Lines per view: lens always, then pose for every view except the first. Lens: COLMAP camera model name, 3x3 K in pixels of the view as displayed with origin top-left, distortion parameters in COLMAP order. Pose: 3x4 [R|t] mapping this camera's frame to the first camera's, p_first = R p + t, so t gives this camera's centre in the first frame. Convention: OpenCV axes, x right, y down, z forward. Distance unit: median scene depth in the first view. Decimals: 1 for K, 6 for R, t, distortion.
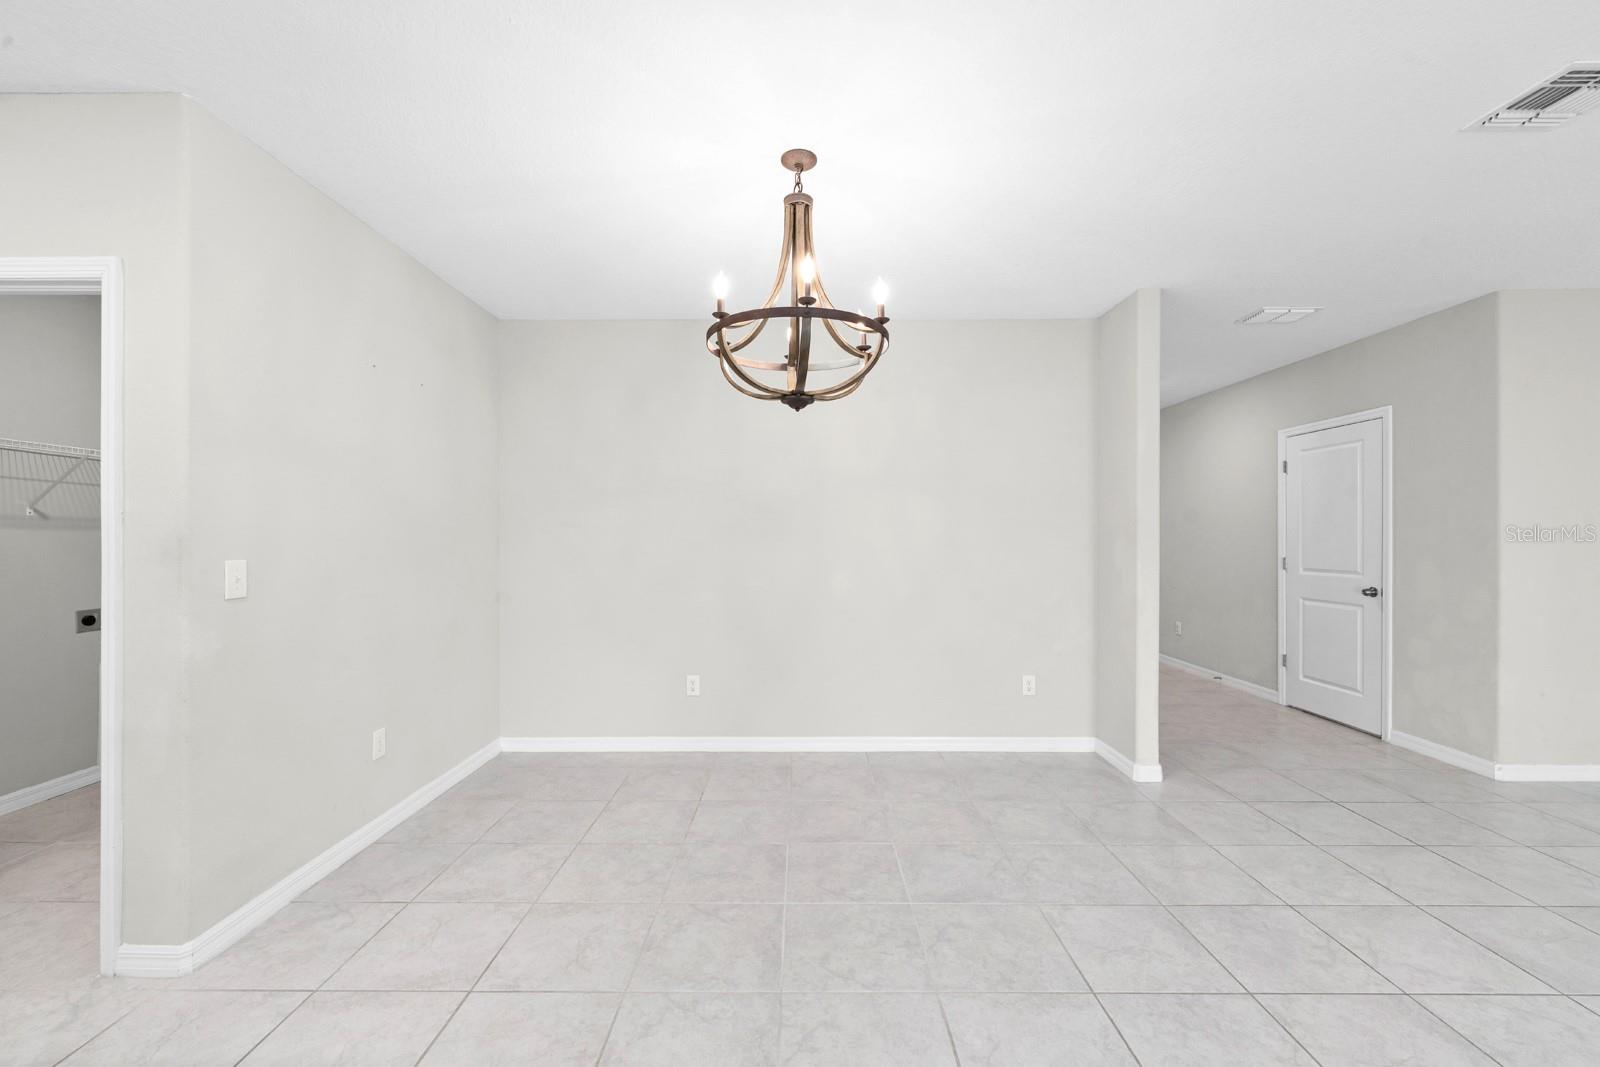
lens RADIAL K [[644.4, 0, 794.9], [0, 644.4, 536.0], [0, 0, 1]] dist [-0.001172, 0.000336]
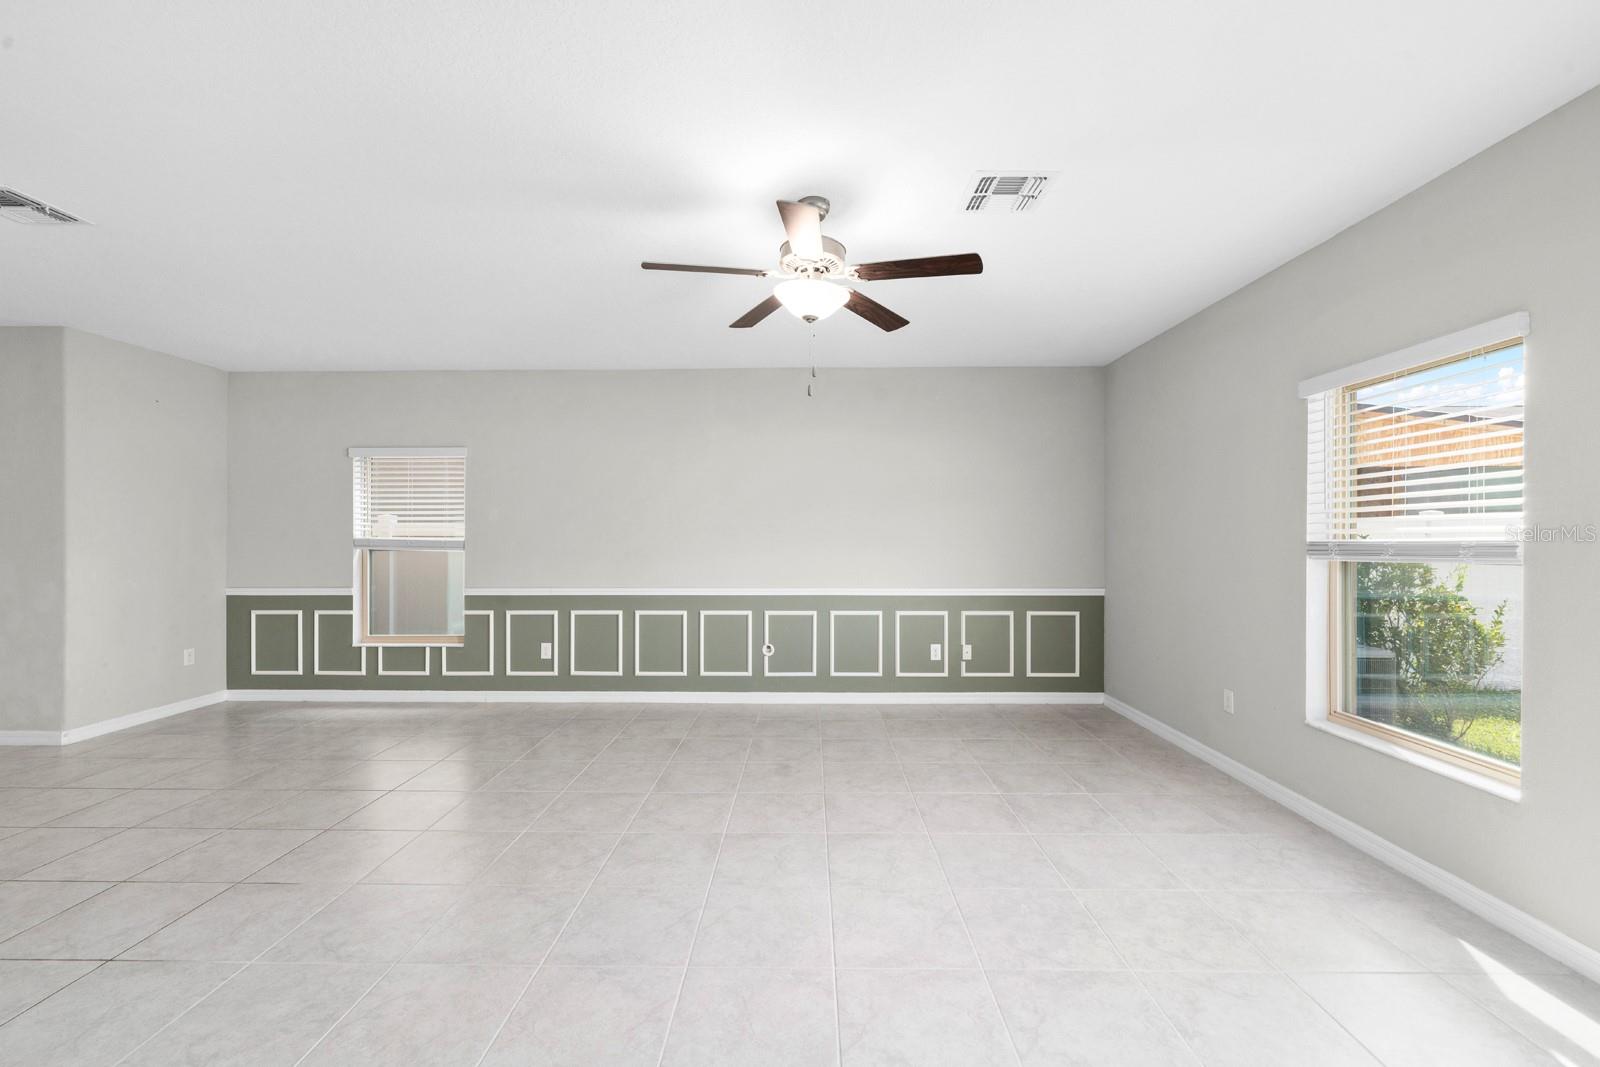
lens RADIAL K [[644.4, 0, 800.3], [0, 644.4, 542.0], [0, 0, 1]] dist [-0.001172, 0.000336]
pose [[0.000410, 0.003865, 0.999992, -0.092498], [-0.008703, 0.999955, -0.003861, 0.002528], [-0.999962, -0.008702, 0.000444, -0.388593]]
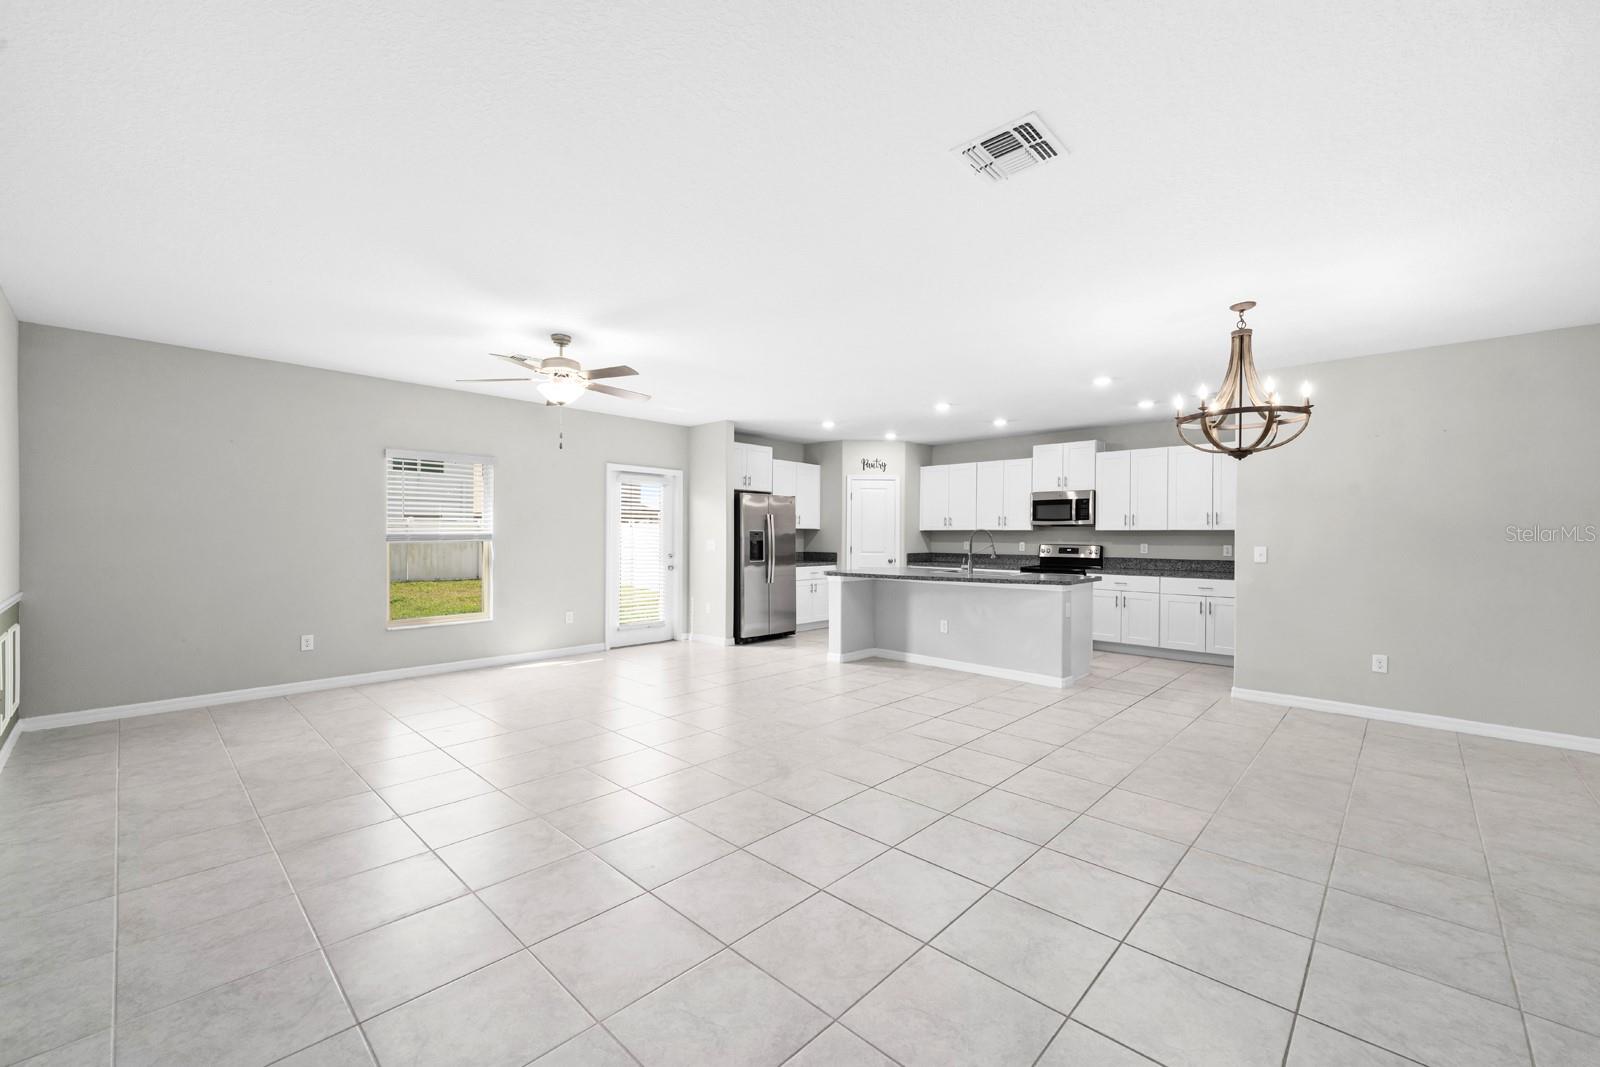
lens RADIAL K [[644.4, 0, 799.2], [0, 644.4, 527.4], [0, 0, 1]] dist [-0.001172, 0.000336]
pose [[-0.684408, -0.011101, -0.729015, 1.426974], [-0.000269, 0.999888, -0.014973, -0.001295], [0.729099, -0.010052, -0.684334, 0.946661]]
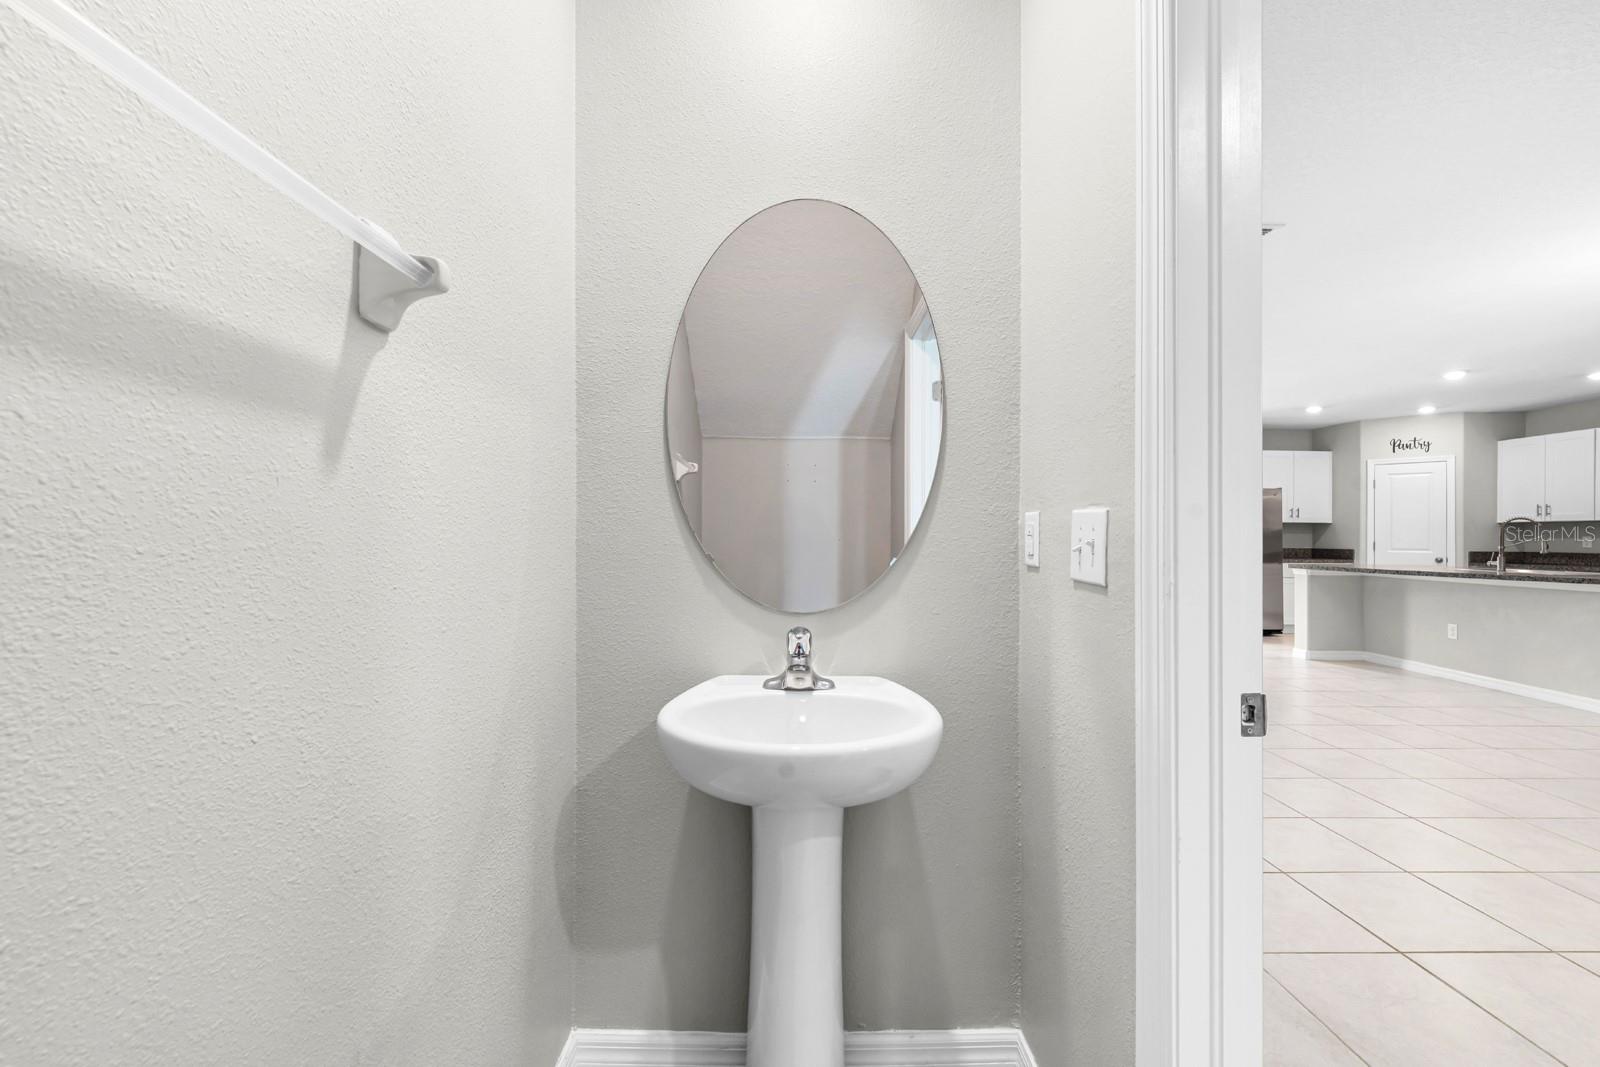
lens RADIAL K [[644.4, 0, 798.5], [0, 644.4, 531.7], [0, 0, 1]] dist [-0.001172, 0.000336]
pose [[-0.999613, 0.004345, -0.027494, 1.473665], [0.004566, 0.999958, -0.007974, 0.011065], [0.027459, -0.008096, -0.999590, 1.636890]]
